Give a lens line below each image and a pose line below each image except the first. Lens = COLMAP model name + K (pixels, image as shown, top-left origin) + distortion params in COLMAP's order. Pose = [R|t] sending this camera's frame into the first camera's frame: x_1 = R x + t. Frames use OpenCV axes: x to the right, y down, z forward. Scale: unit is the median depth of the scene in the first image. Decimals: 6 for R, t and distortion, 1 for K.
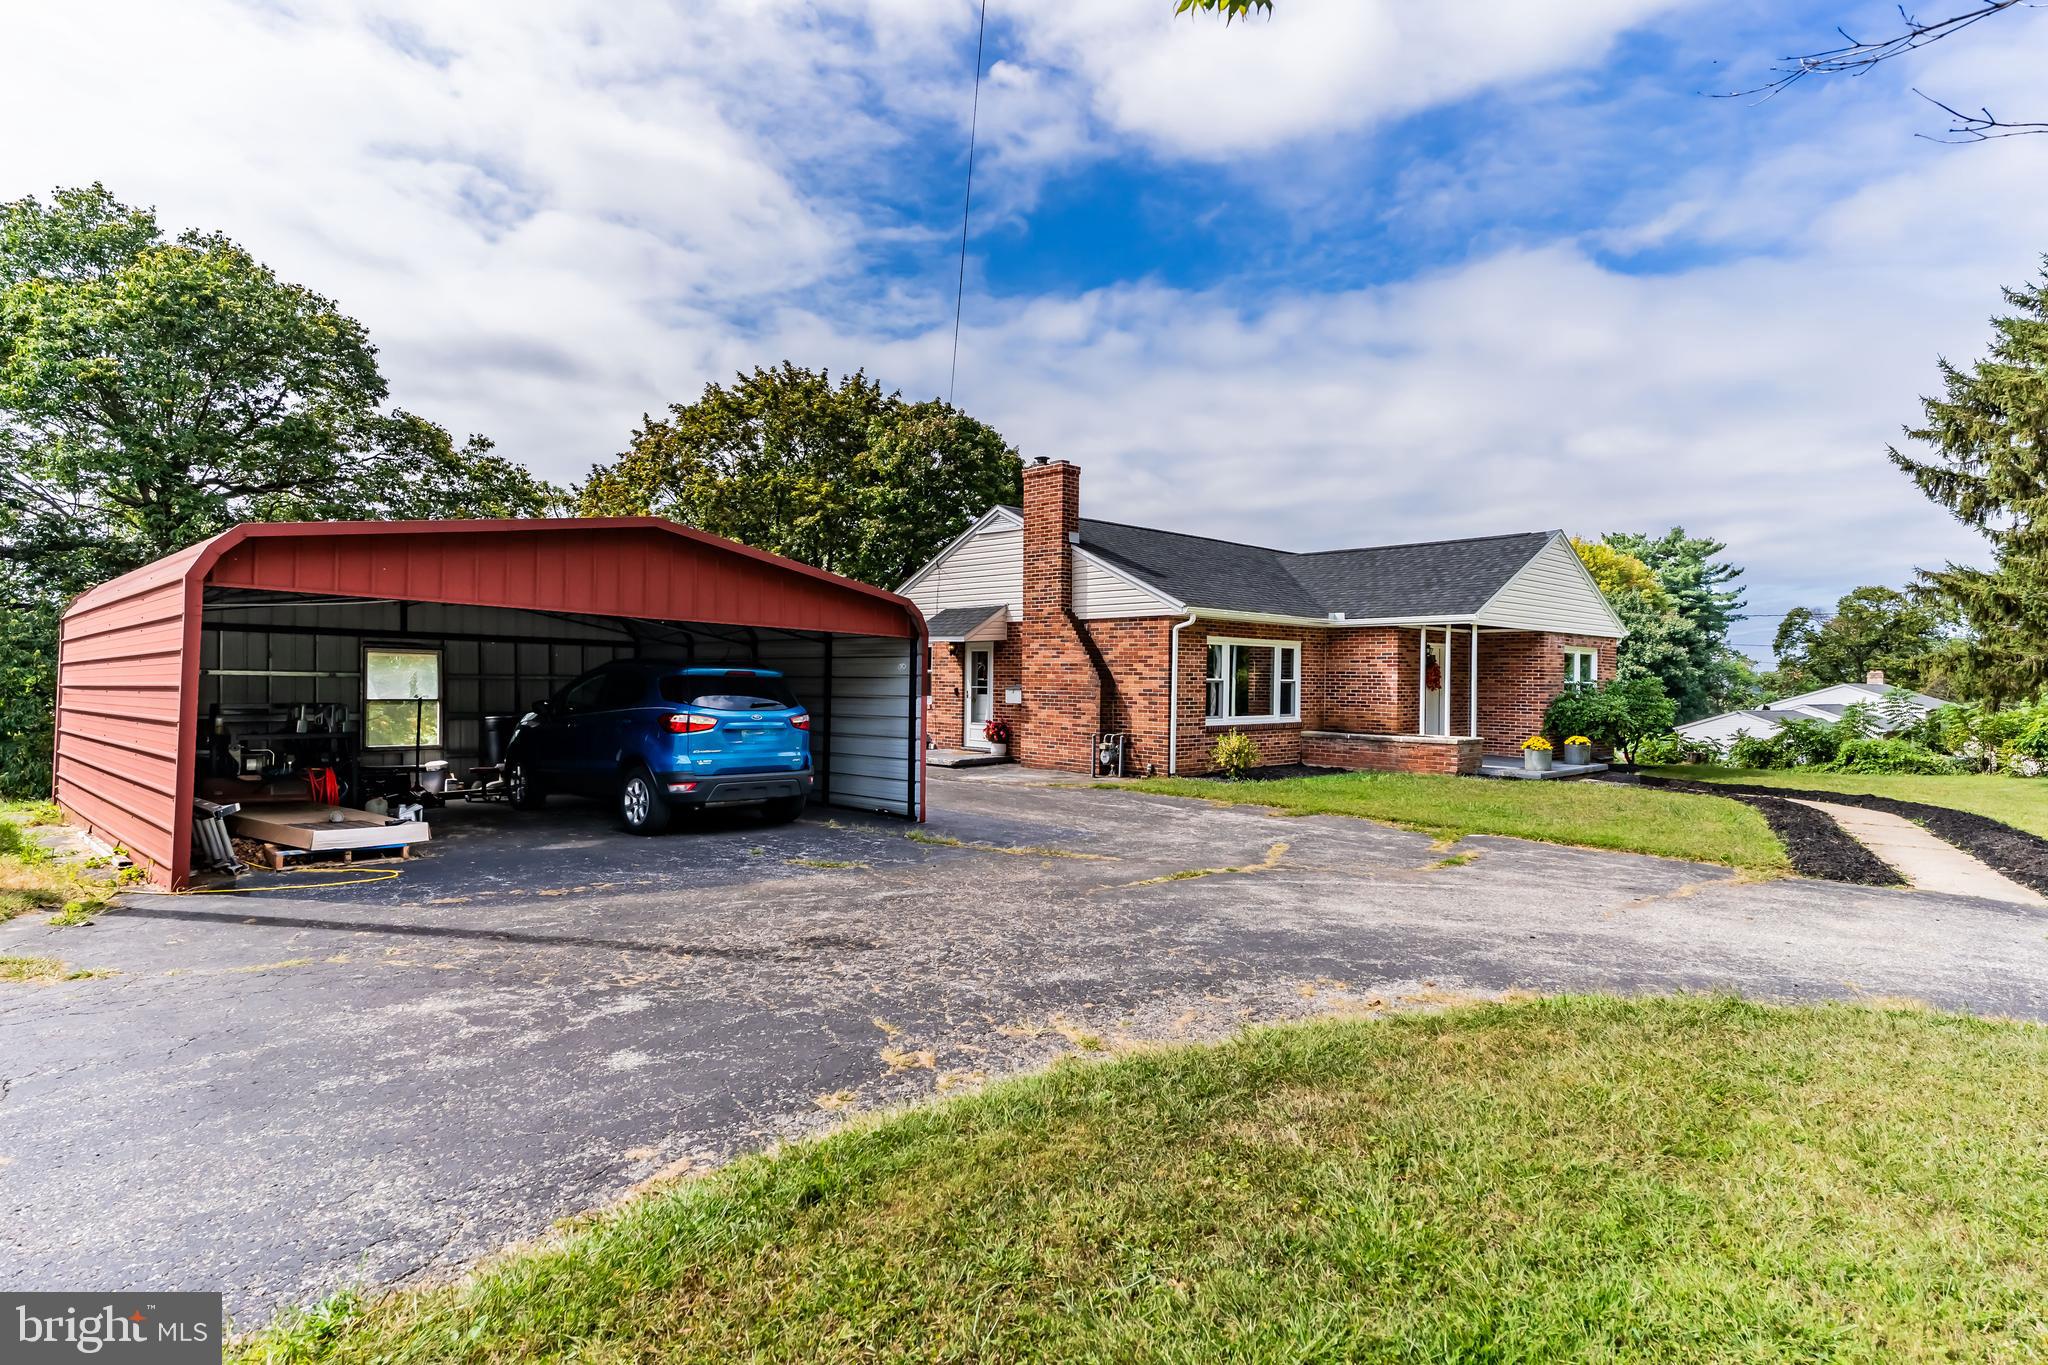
lens RADIAL K [[1061.4, 0, 1017.0], [0, 1061.4, 699.9], [0, 0, 1]] dist [0.000164, 0.001667]
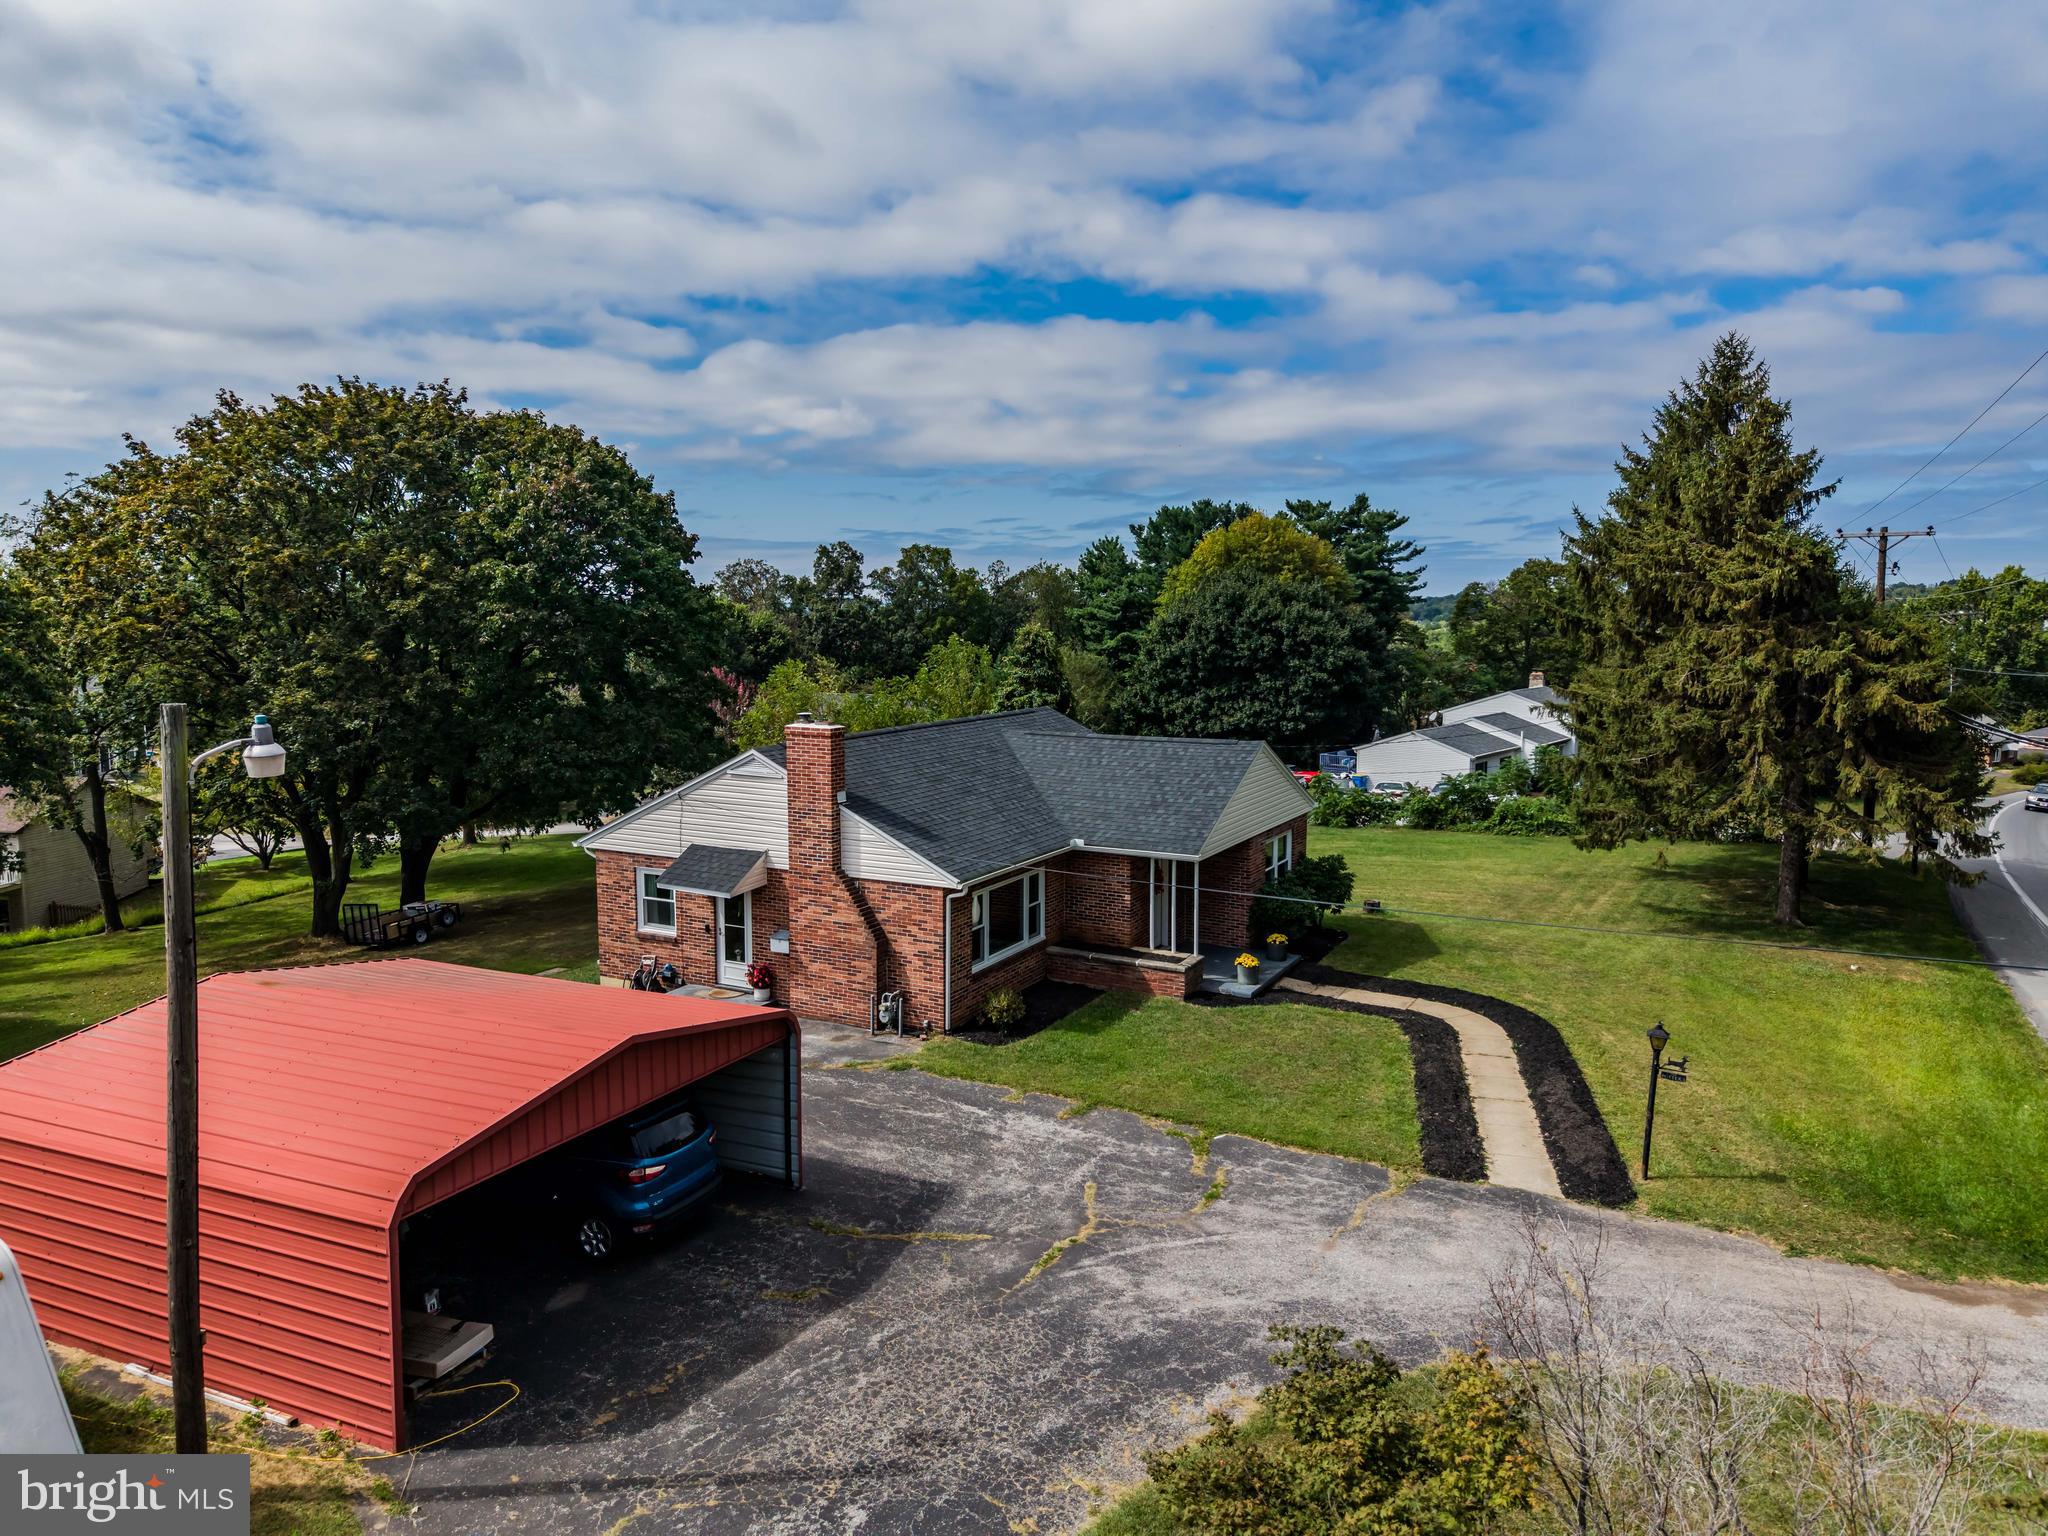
lens RADIAL K [[1399.0, 0, 1023.5], [0, 1399.0, 775.9], [0, 0, 1]] dist [0.073847, -0.075063]
pose [[0.948067, -0.043514, 0.315081, -0.205502], [0.009977, 0.994179, 0.107279, -0.317514], [-0.317915, -0.098564, 0.942982, -0.327609]]
